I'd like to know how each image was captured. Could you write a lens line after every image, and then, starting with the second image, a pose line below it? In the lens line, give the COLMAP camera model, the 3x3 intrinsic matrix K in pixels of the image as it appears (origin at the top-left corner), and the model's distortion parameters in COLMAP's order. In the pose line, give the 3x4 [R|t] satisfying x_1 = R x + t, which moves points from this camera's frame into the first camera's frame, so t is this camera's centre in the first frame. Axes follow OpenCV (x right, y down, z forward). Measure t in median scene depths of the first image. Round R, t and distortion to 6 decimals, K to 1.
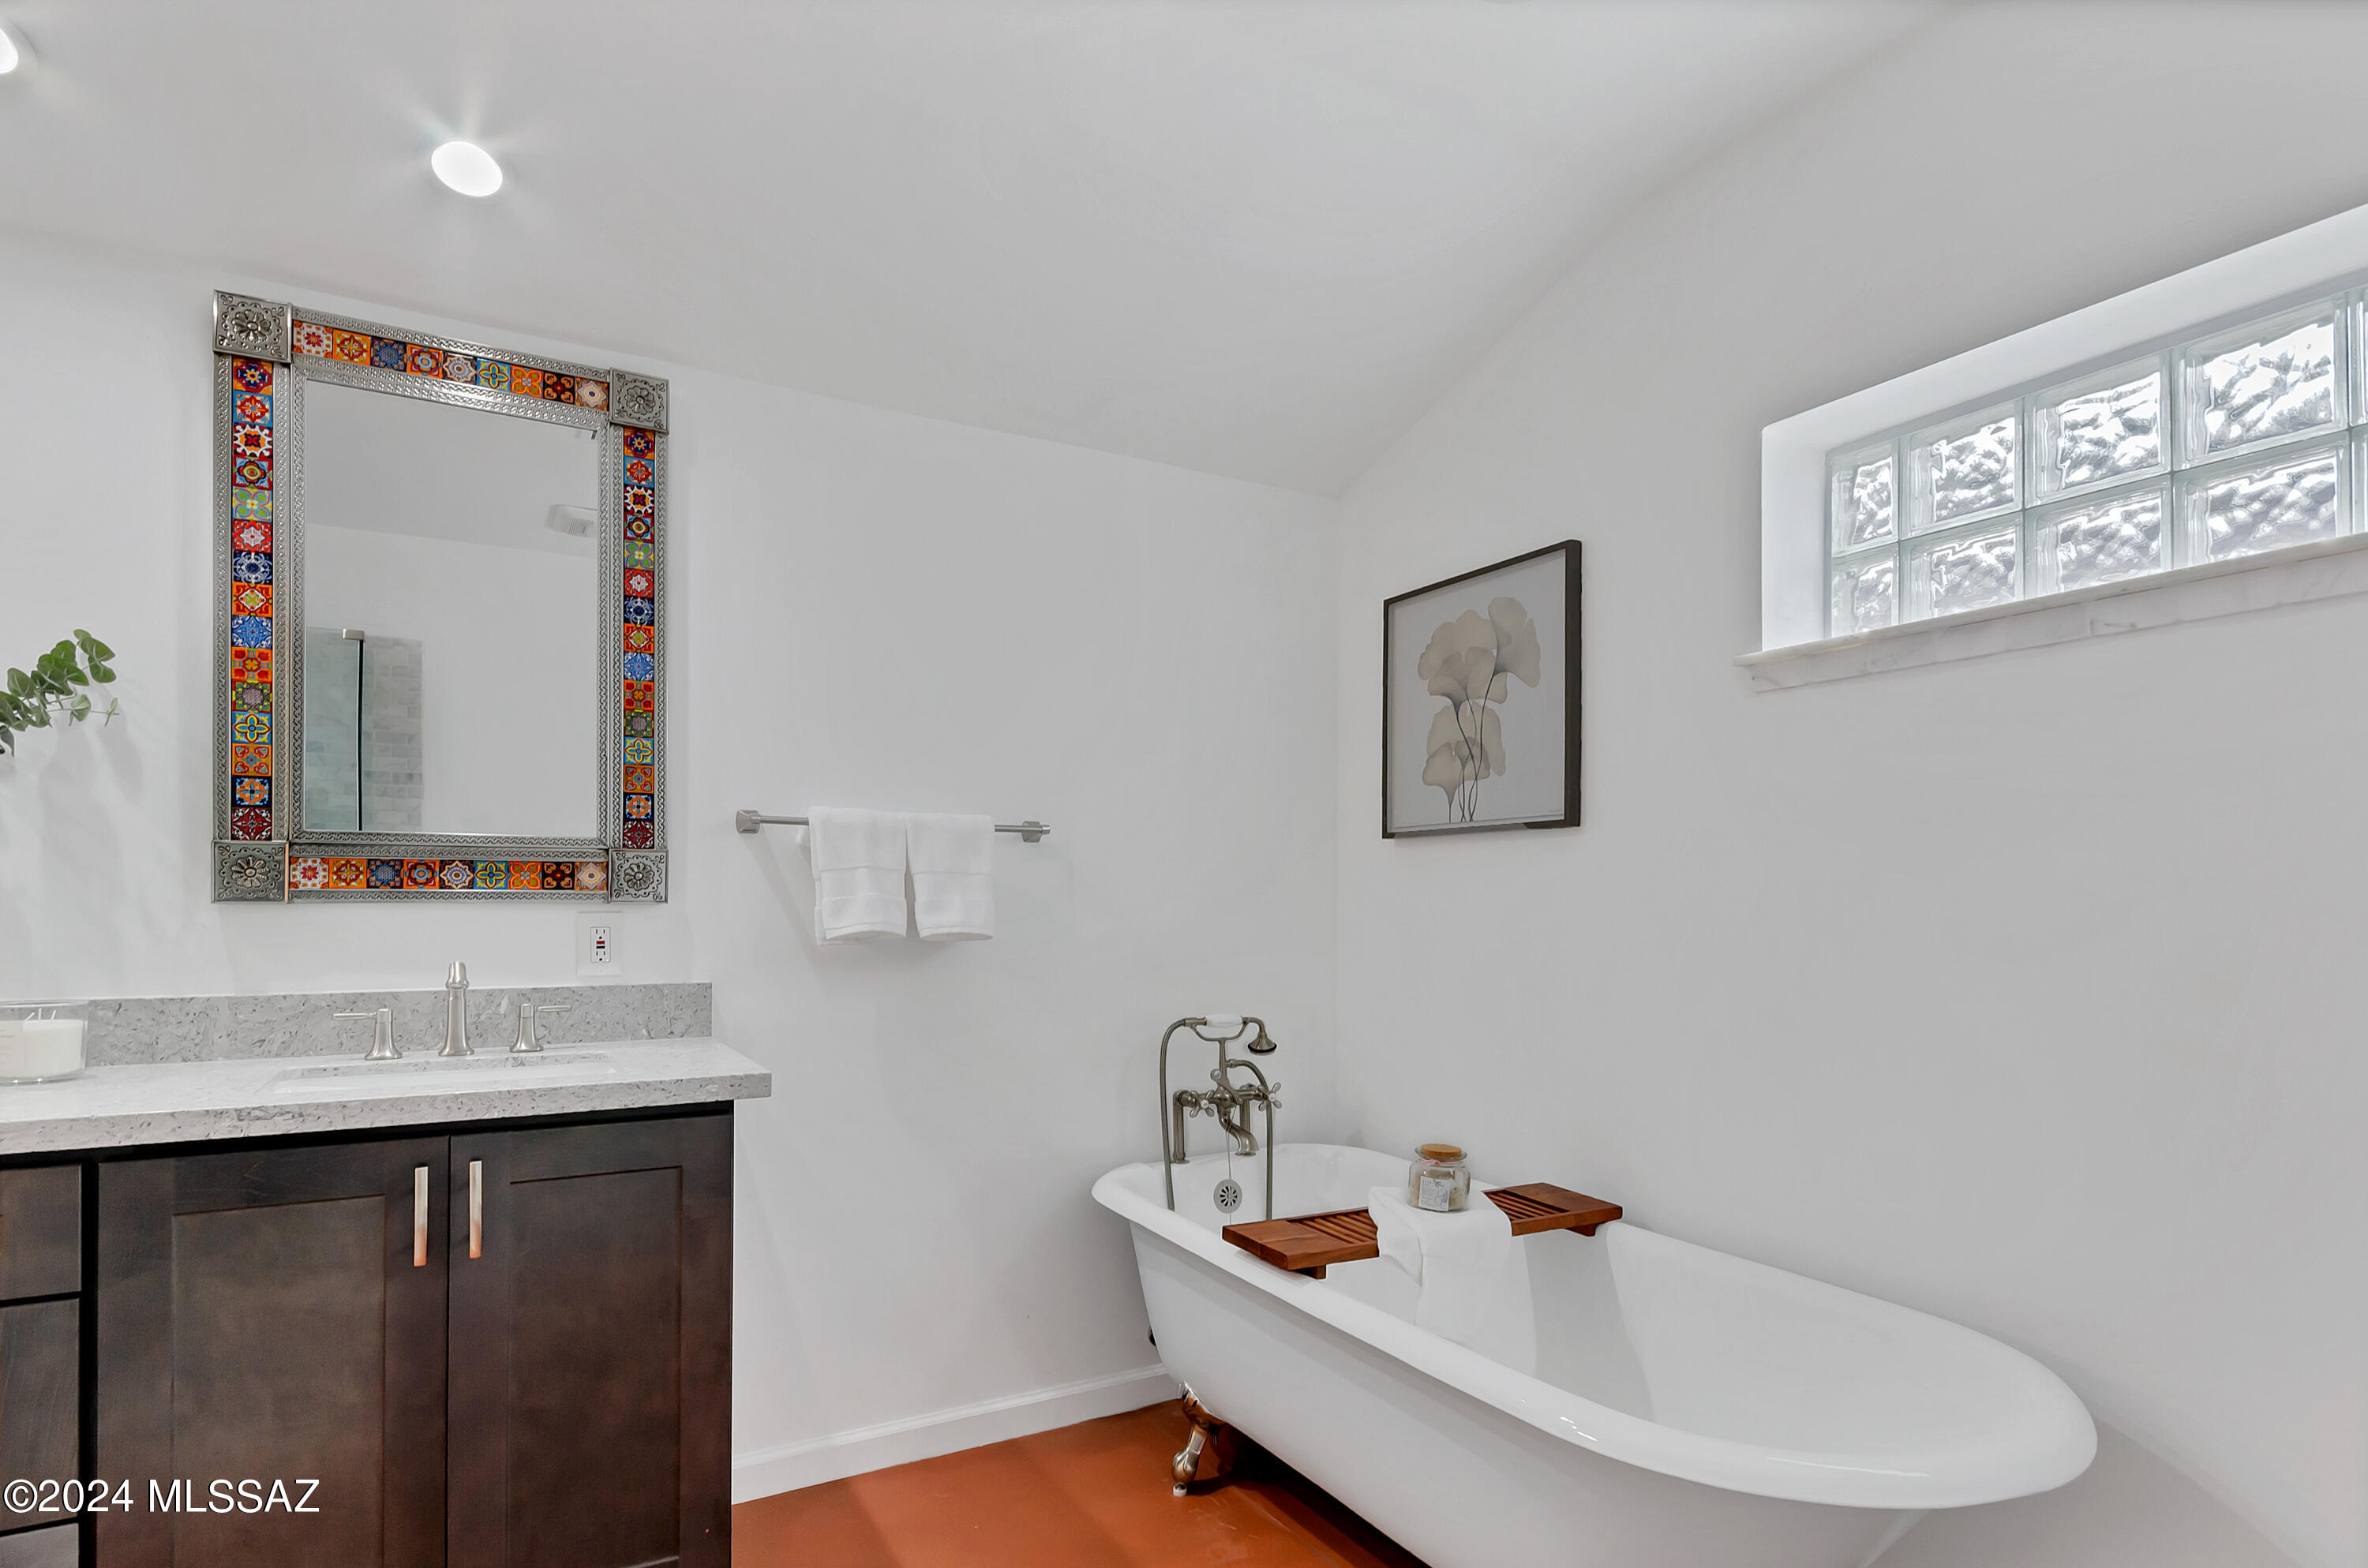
lens RADIAL K [[1205.0, 0, 1191.4], [0, 1205.0, 905.7], [0, 0, 1]] dist [-0.004917, -0.001415]
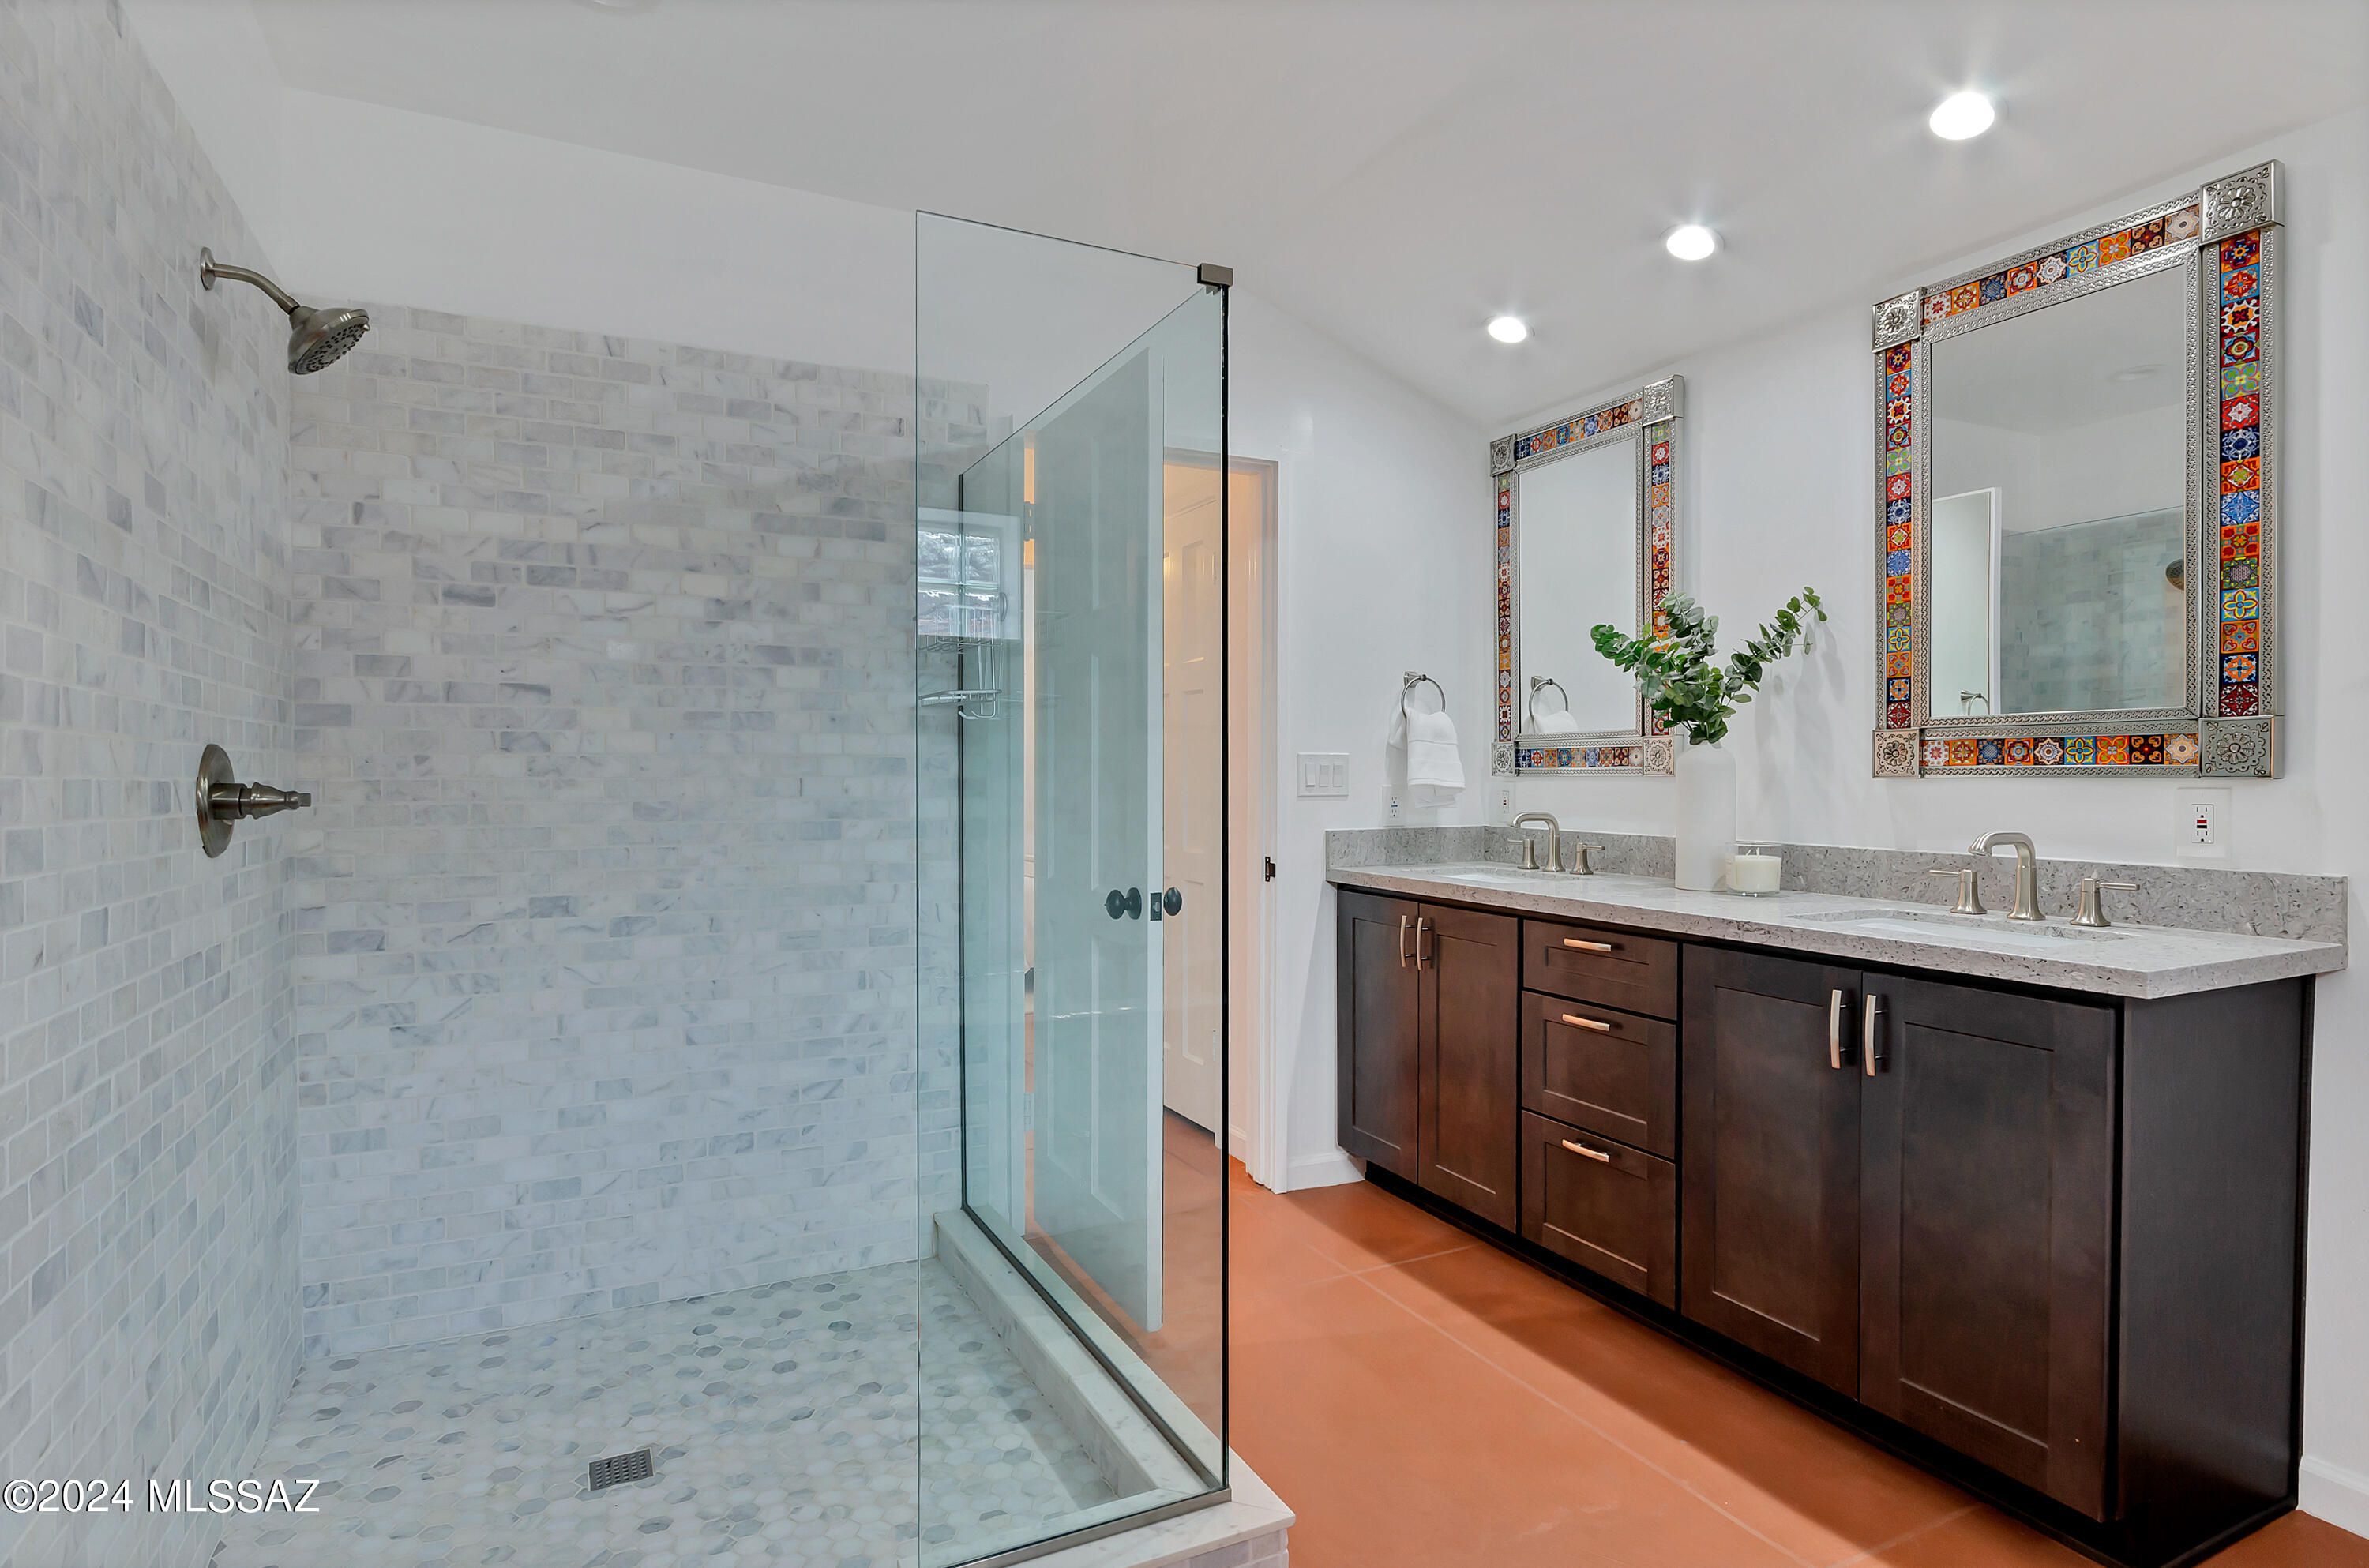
lens RADIAL K [[1214.8, 0, 1185.1], [0, 1214.8, 804.9], [0, 0, 1]] dist [-0.000085, -0.000668]
pose [[-0.065899, 0.024246, -0.997532, 0.480351], [-0.000527, 0.999704, 0.024334, -0.003983], [0.997826, 0.002129, -0.065867, 0.295000]]
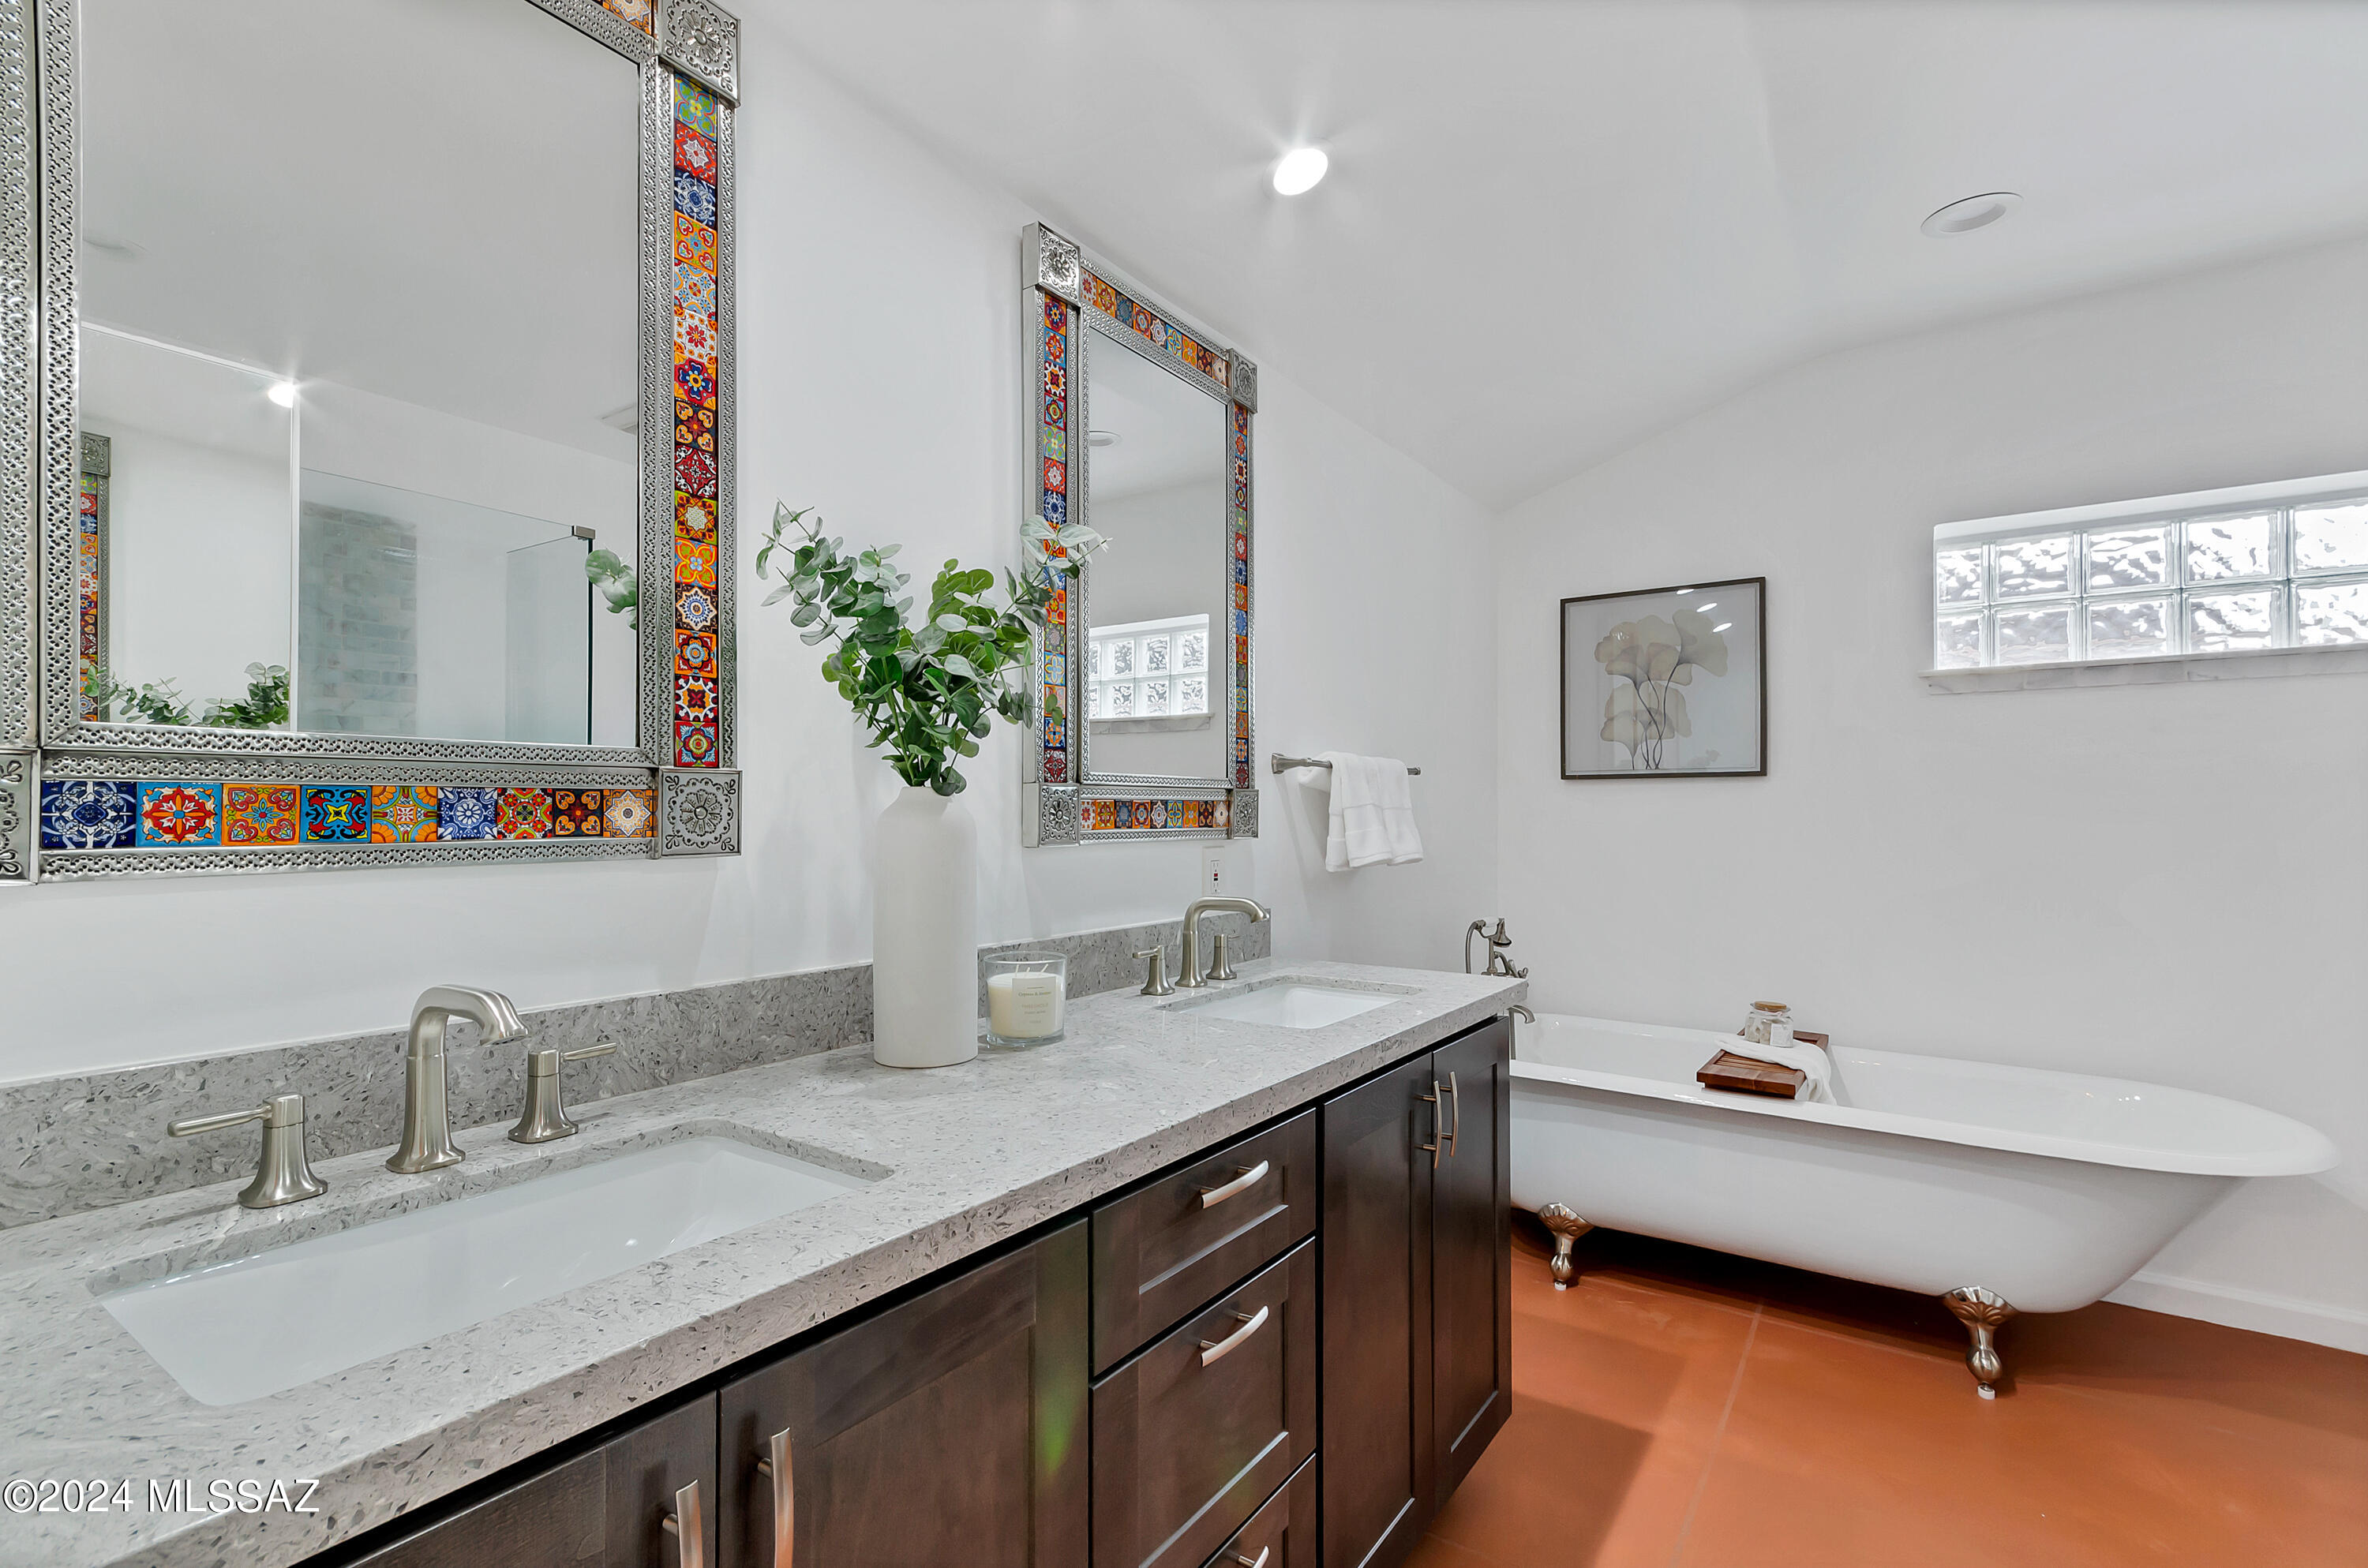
lens RADIAL K [[1082.1, 0, 1173.4], [0, 1082.1, 794.7], [0, 0, 1]] dist [0.011770, 0.000376]
pose [[0.911652, 0.007411, 0.410897, -0.933312], [-0.002052, 0.999907, -0.013482, -0.028822], [-0.410959, 0.011448, 0.911582, 0.129192]]
